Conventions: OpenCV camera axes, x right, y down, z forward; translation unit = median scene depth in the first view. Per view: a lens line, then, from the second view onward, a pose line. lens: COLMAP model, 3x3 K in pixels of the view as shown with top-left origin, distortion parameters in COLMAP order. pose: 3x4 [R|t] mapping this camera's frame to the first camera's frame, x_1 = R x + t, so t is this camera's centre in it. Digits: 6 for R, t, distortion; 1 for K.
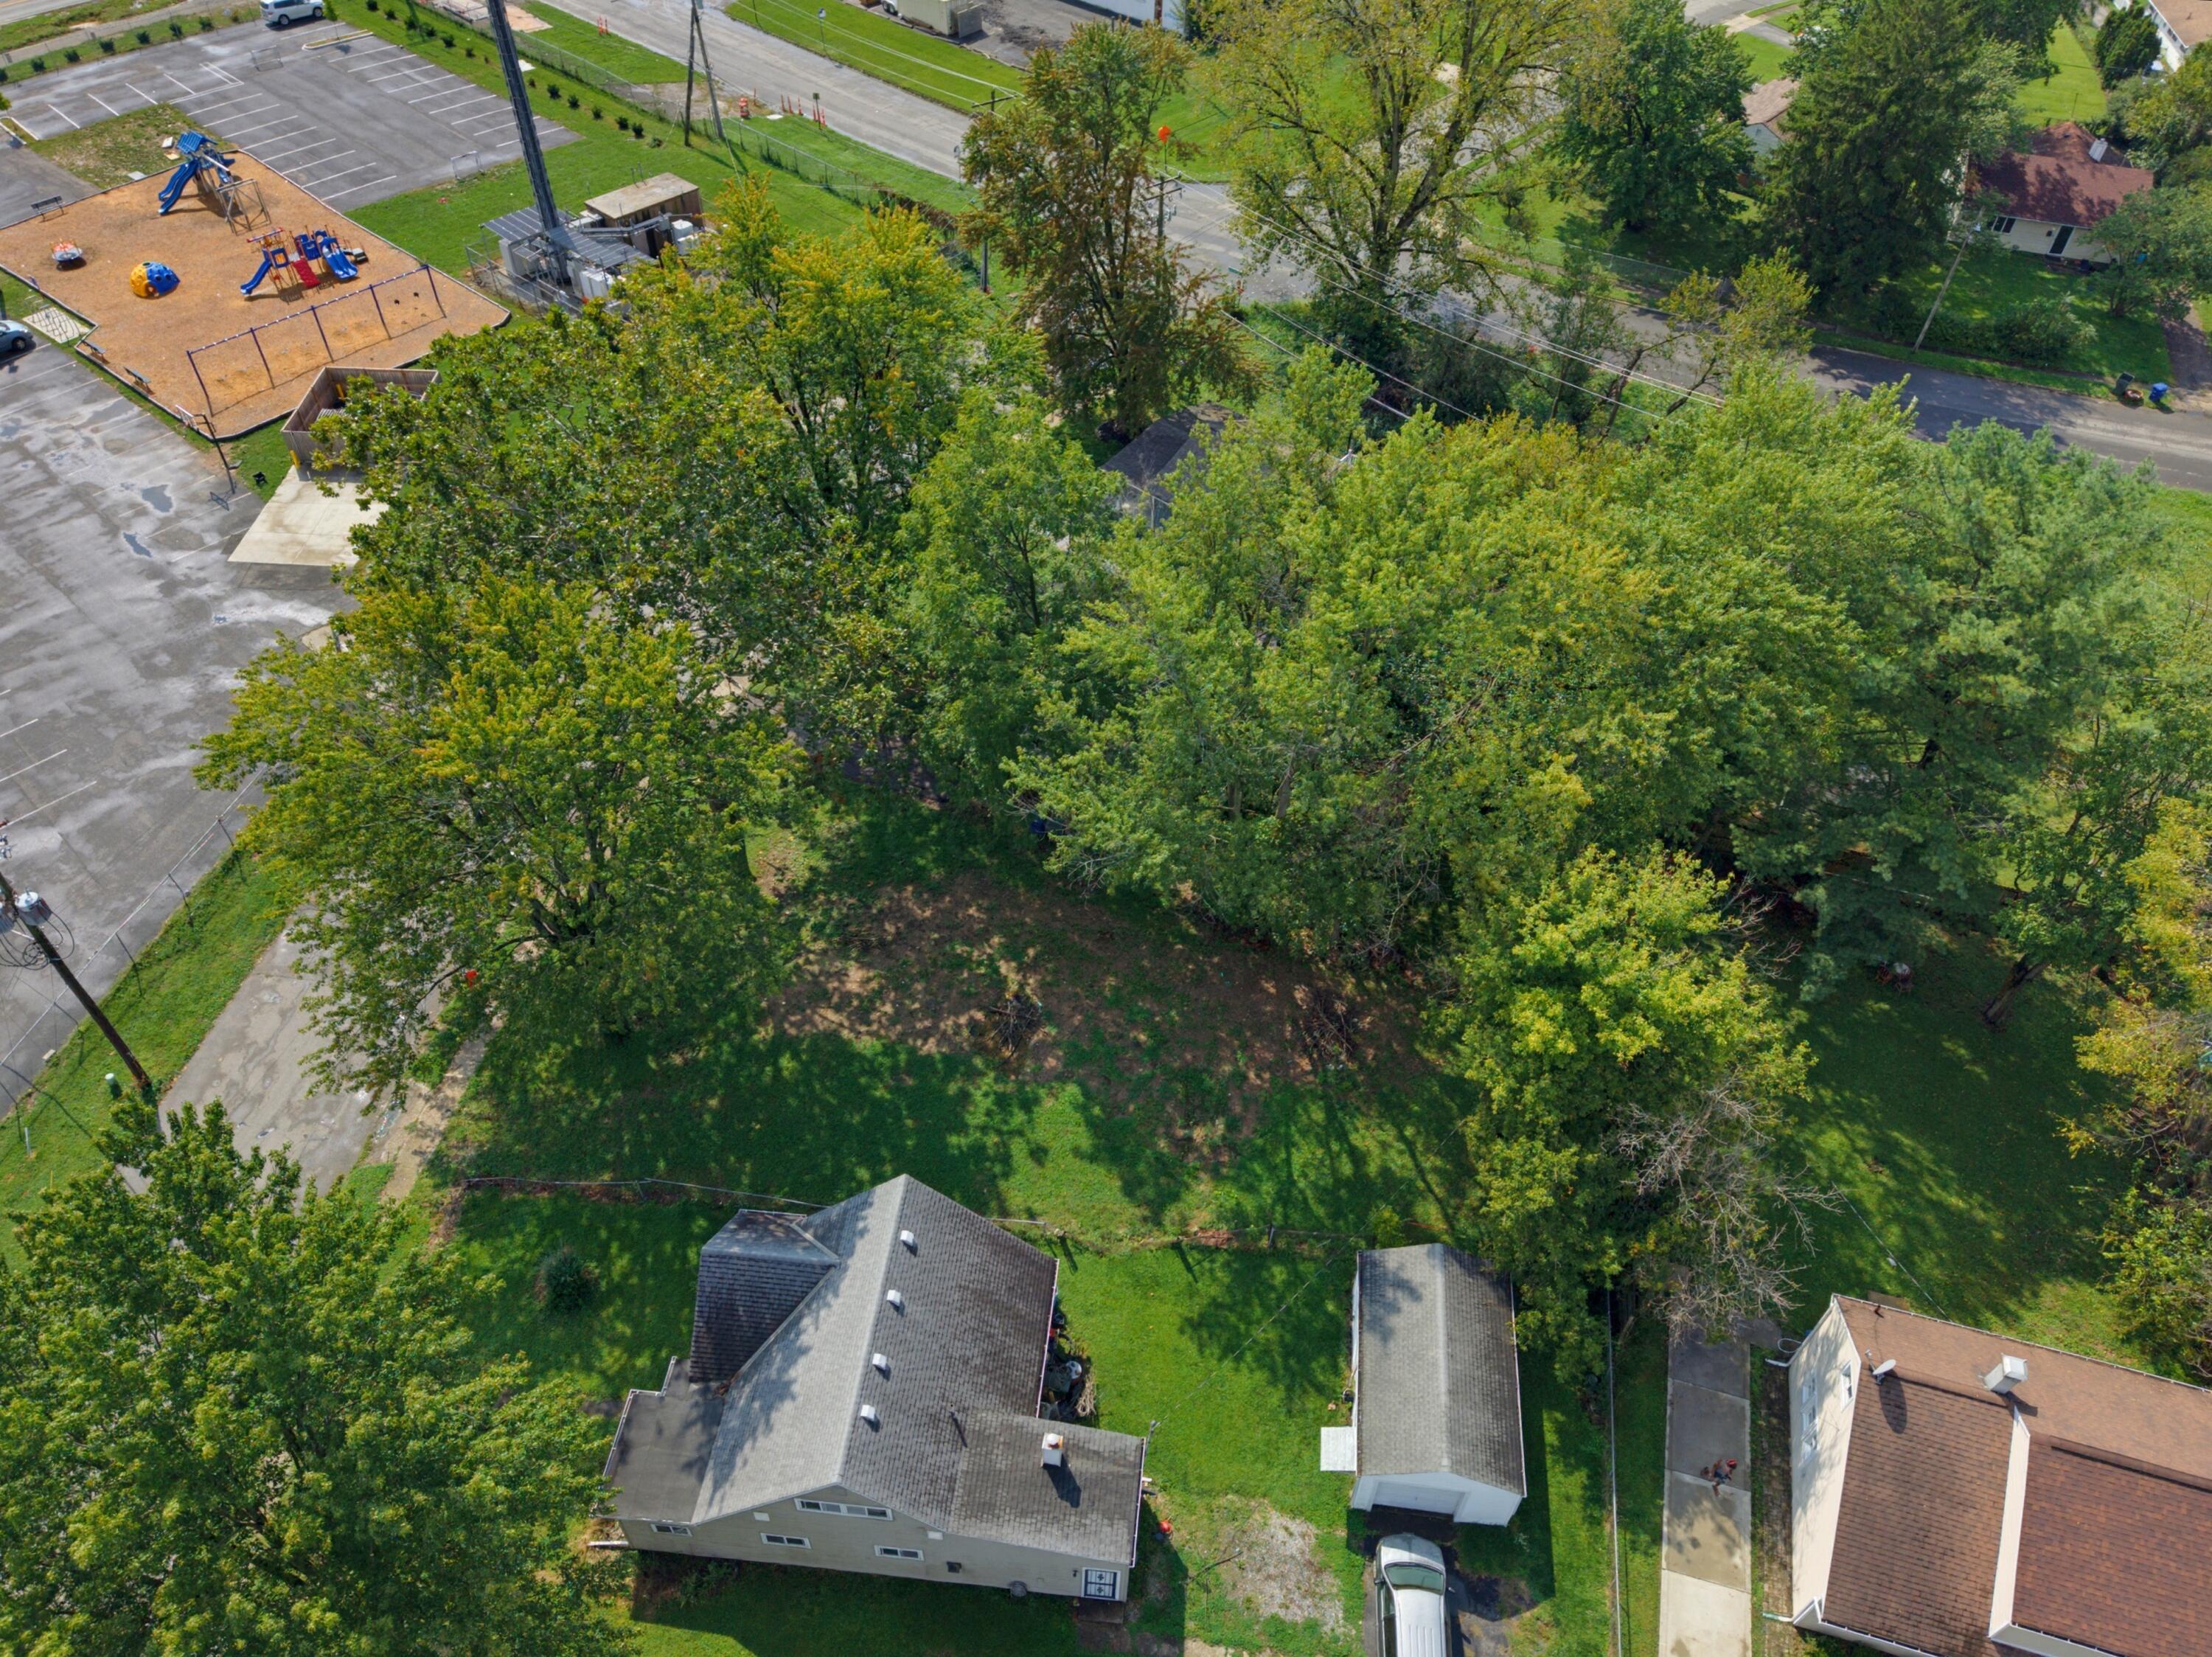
lens RADIAL K [[1557.3, 0, 1109.8], [0, 1557.3, 851.7], [0, 0, 1]] dist [0.022665, -0.002997]
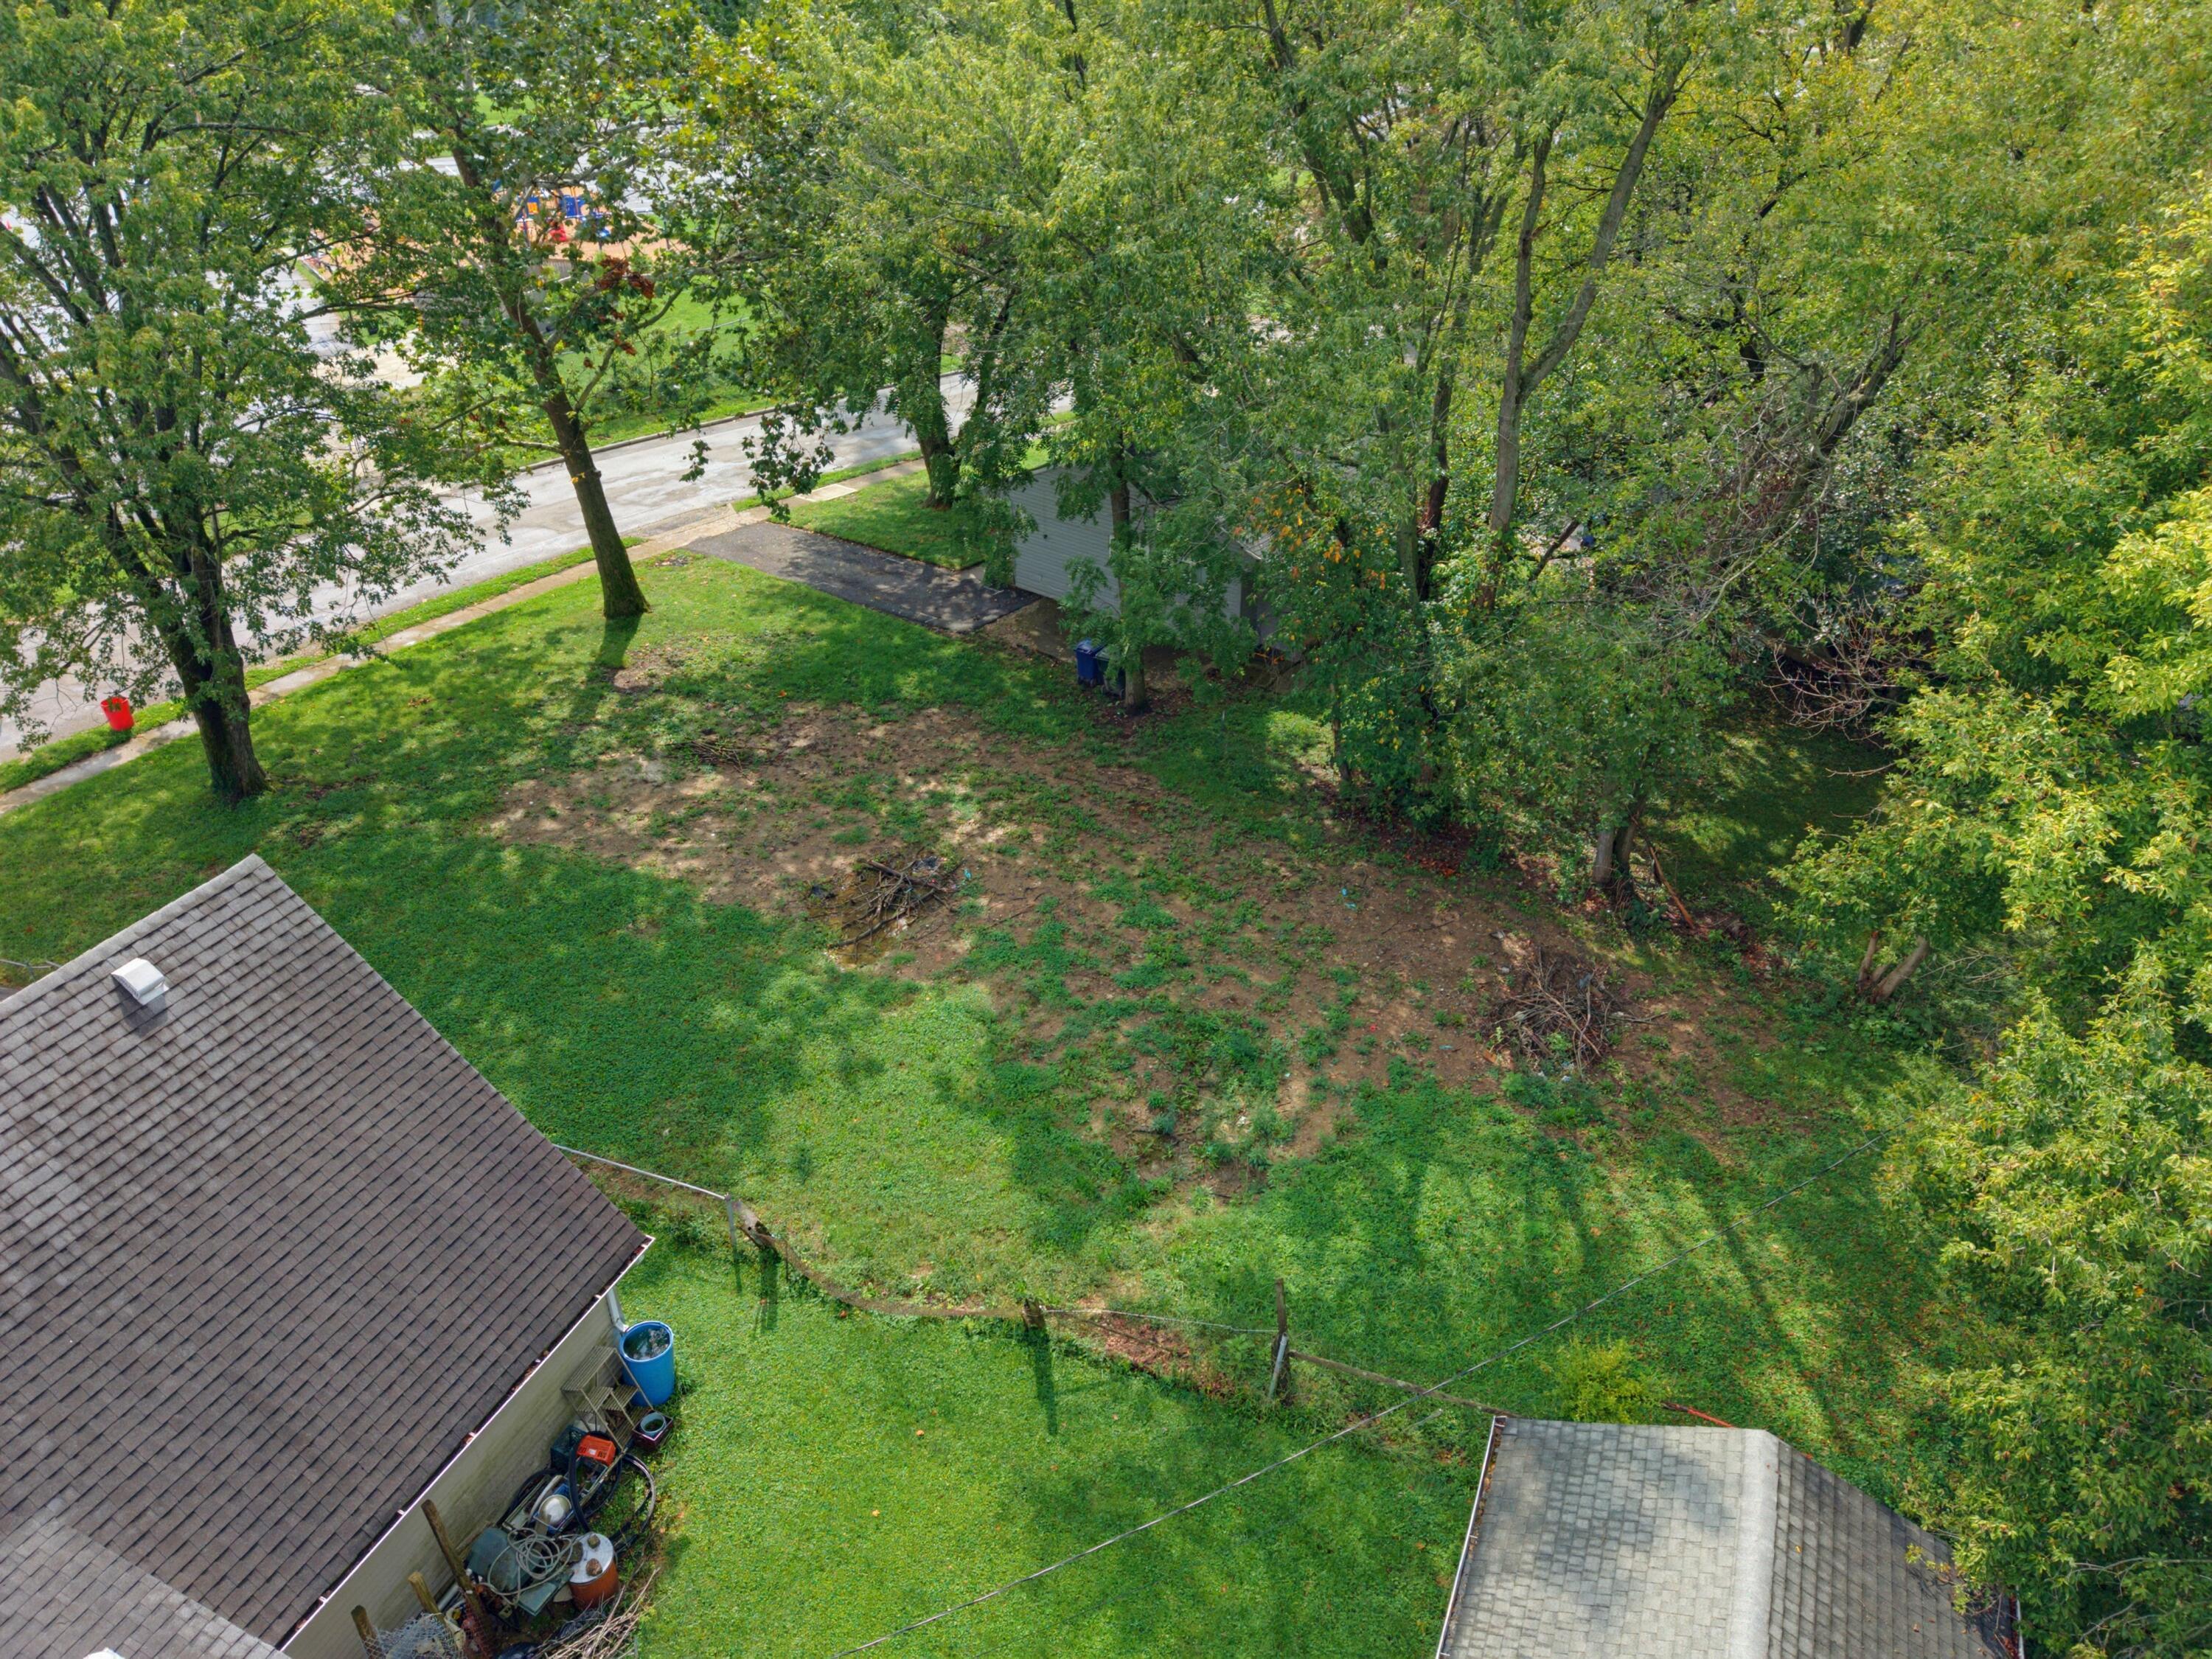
lens RADIAL K [[1486.8, 0, 1109.0], [0, 1486.8, 837.4], [0, 0, 1]] dist [-0.004665, 0.002154]
pose [[0.955618, 0.133522, -0.262614, 0.160777], [-0.197260, 0.952080, -0.233734, 0.253841], [0.218821, 0.275164, 0.936163, 0.724330]]
